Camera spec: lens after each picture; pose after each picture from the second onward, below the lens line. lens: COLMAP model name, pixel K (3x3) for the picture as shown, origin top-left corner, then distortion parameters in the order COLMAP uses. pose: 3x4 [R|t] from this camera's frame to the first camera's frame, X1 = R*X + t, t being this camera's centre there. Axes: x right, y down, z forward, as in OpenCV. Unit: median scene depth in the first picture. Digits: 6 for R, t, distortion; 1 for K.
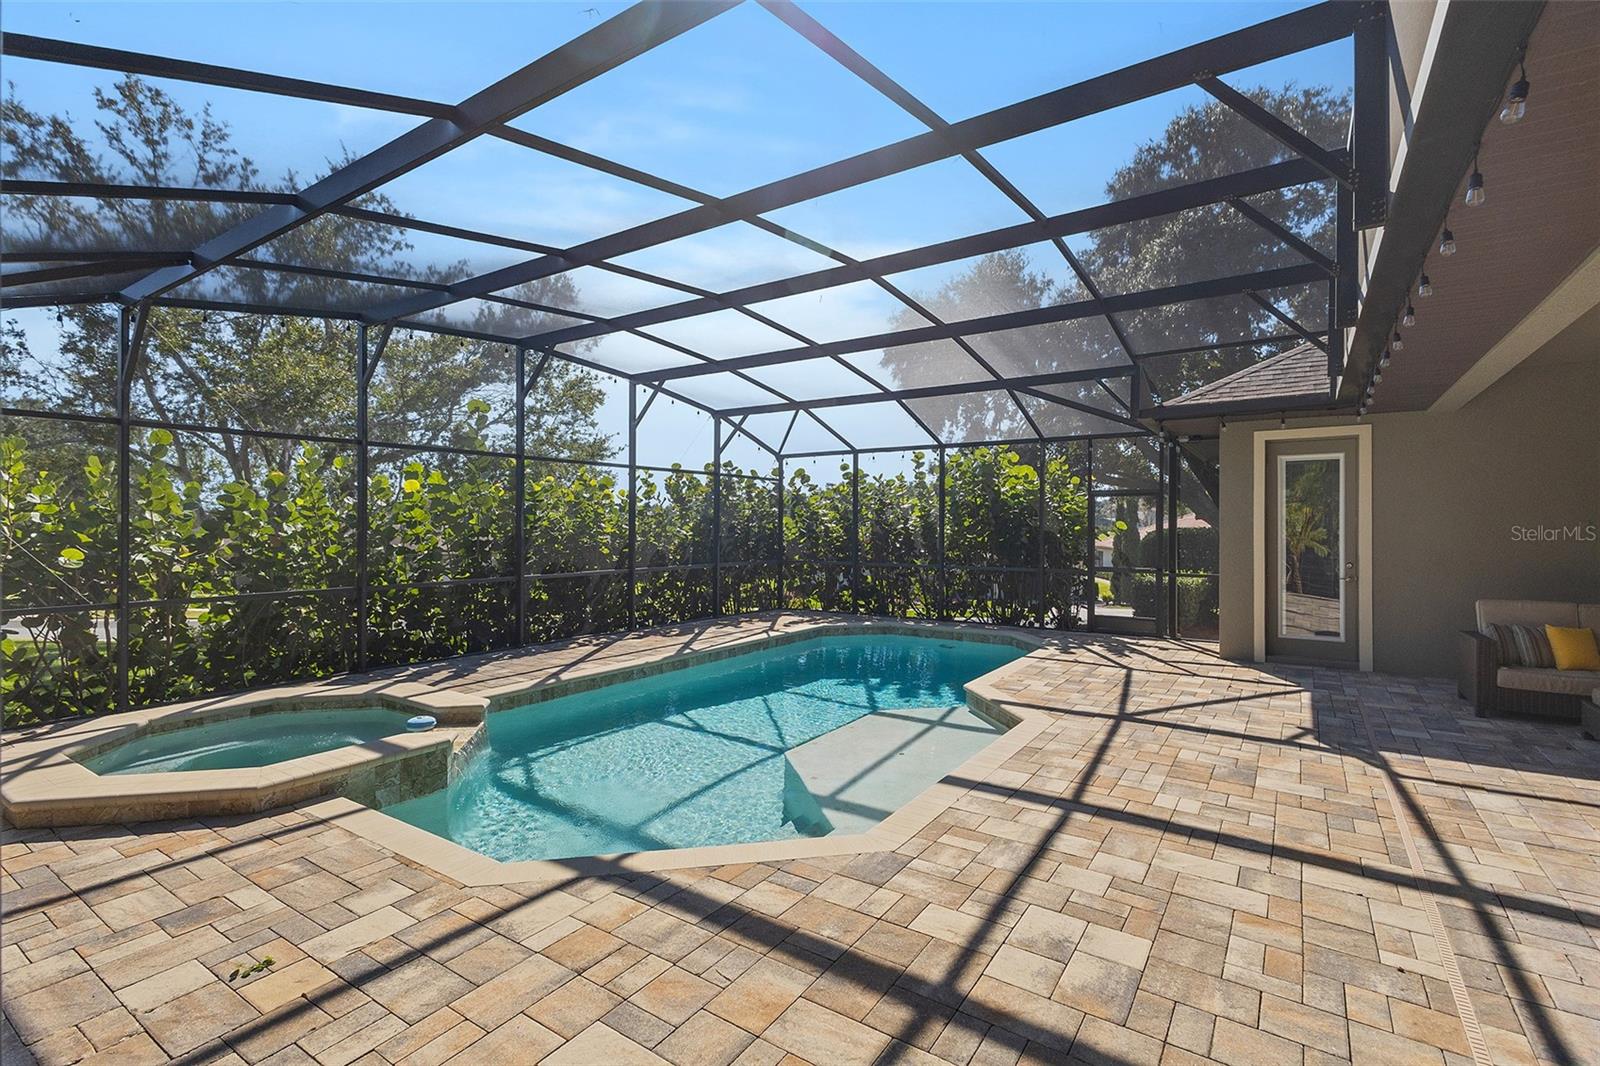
lens RADIAL K [[733.1, 0, 793.4], [0, 733.1, 530.0], [0, 0, 1]] dist [0.007813, -0.000415]
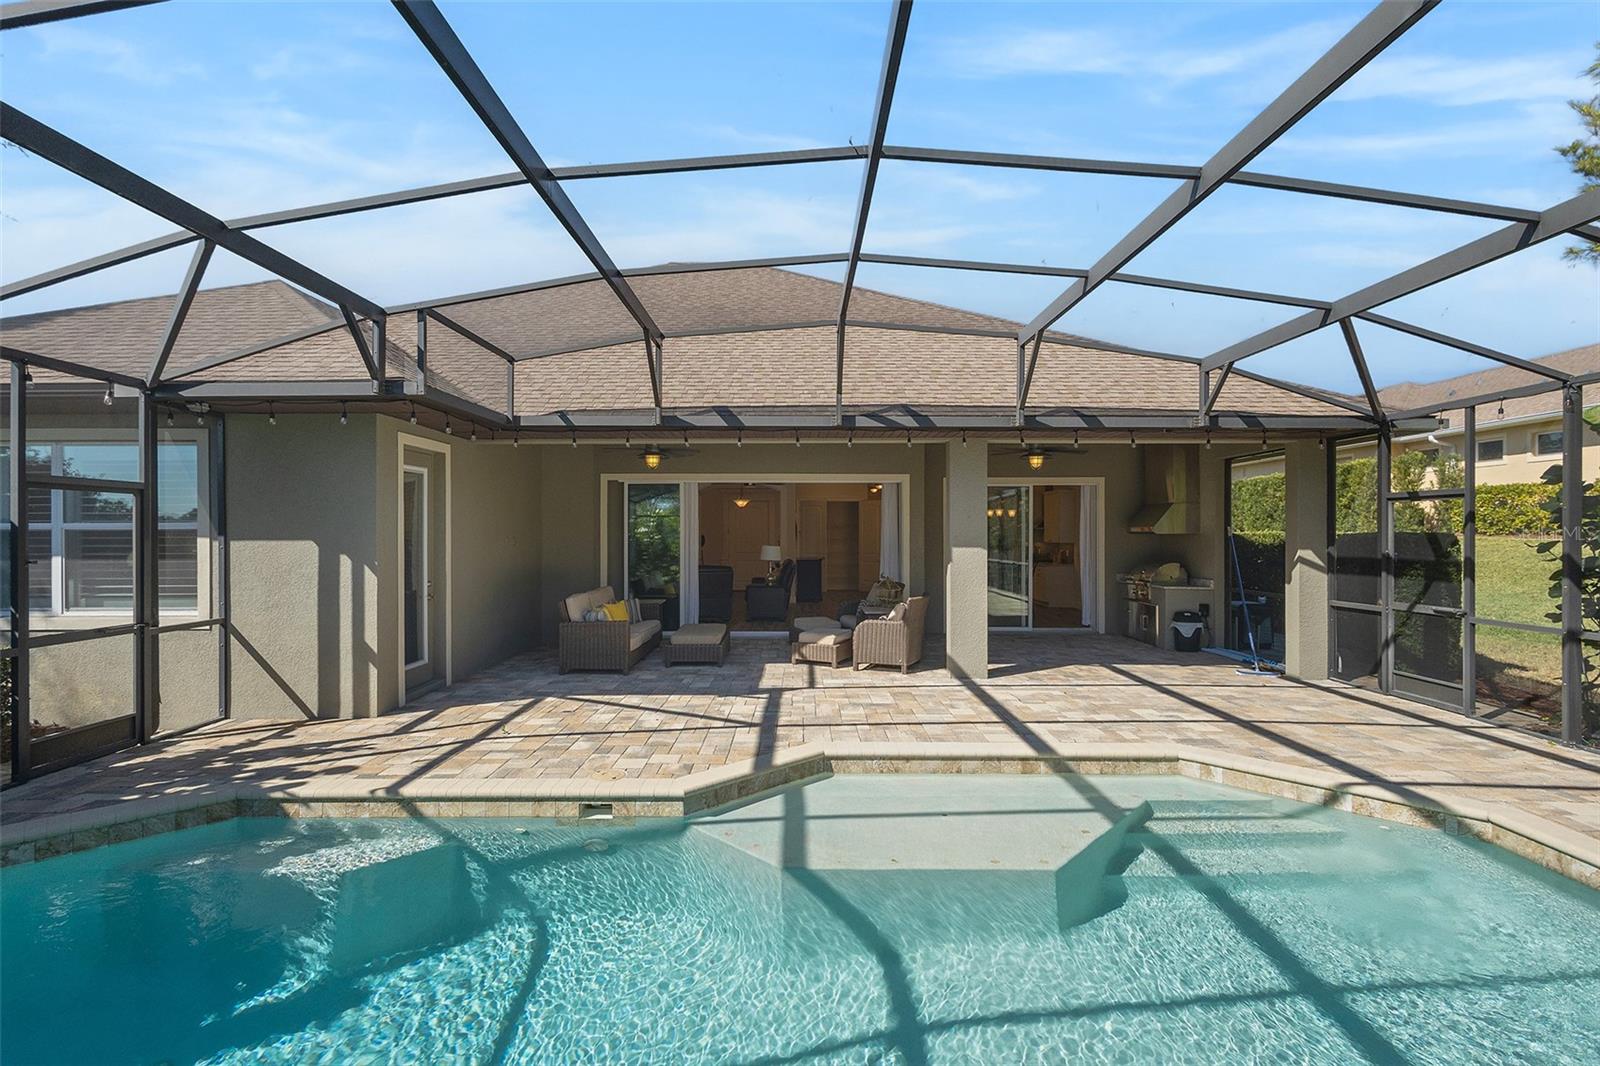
lens RADIAL K [[733.1, 0, 793.4], [0, 733.1, 530.0], [0, 0, 1]] dist [0.007813, -0.000415]
pose [[-0.549237, 0.005618, 0.835648, -0.911930], [0.002844, 0.999984, -0.004853, -0.044258], [-0.835662, -0.000288, -0.549244, 3.043891]]
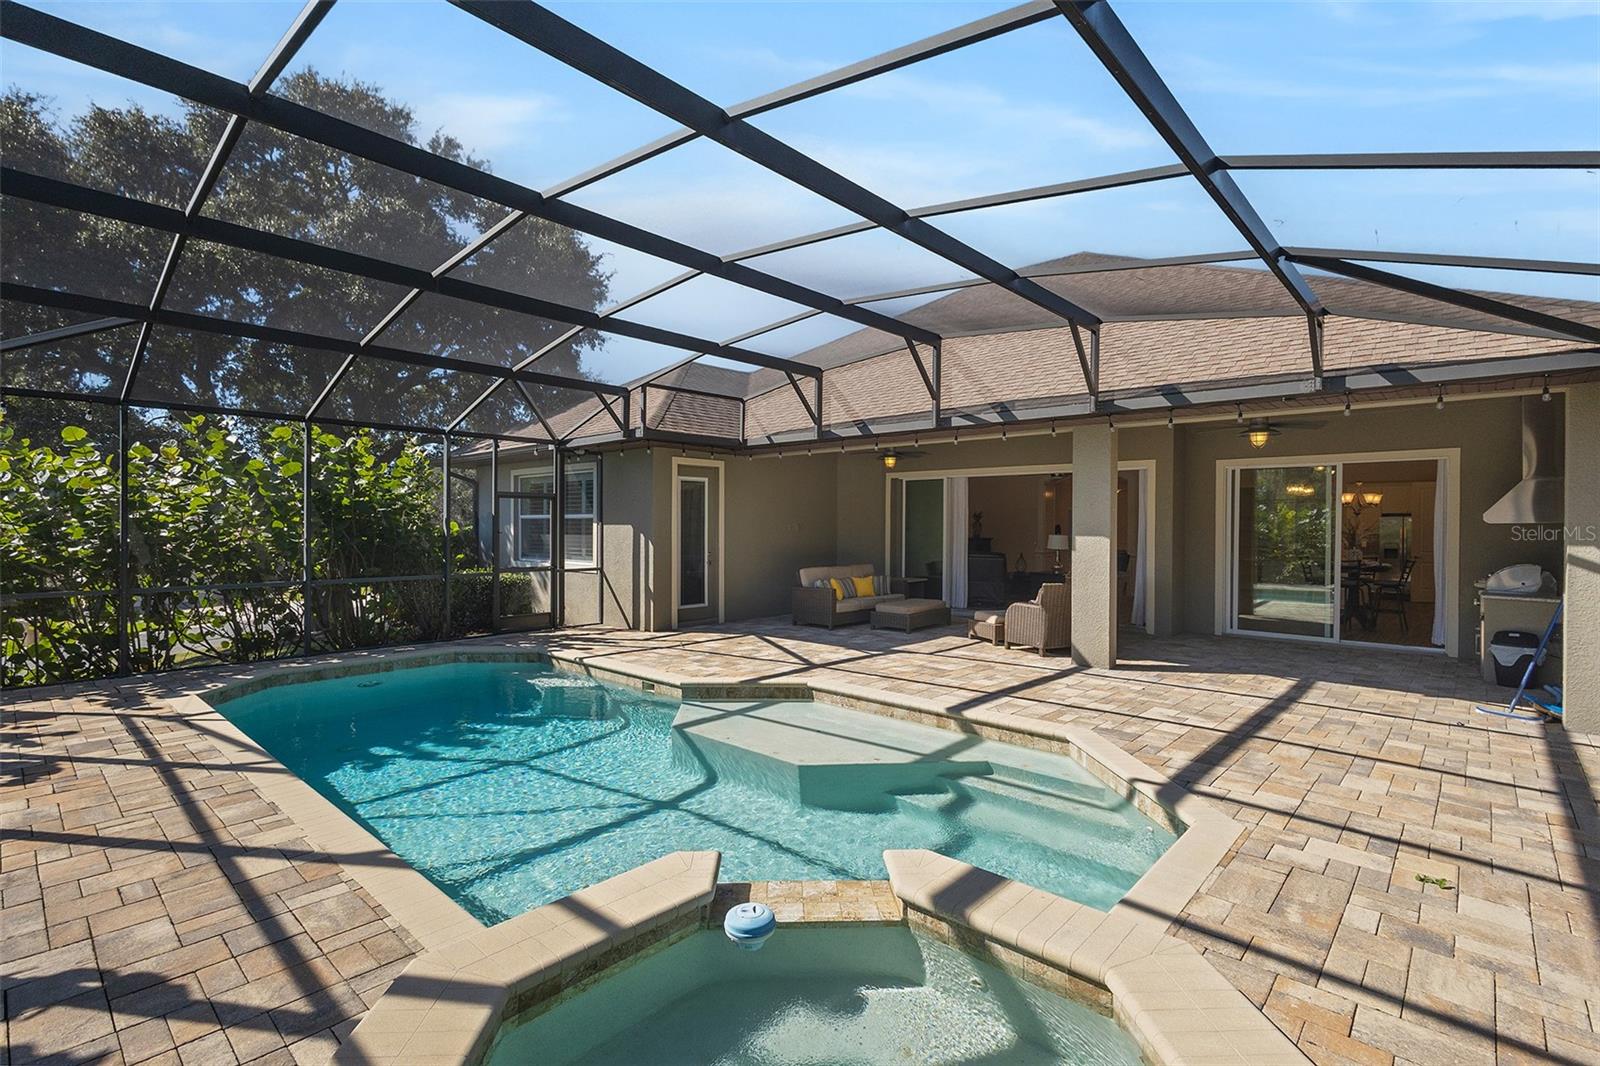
lens RADIAL K [[733.1, 0, 793.4], [0, 733.1, 530.0], [0, 0, 1]] dist [0.007813, -0.000415]
pose [[0.149679, -0.007012, 0.988710, -1.859914], [-0.001560, 0.999972, 0.007328, -0.028614], [-0.988733, -0.002640, 0.149664, 1.636627]]
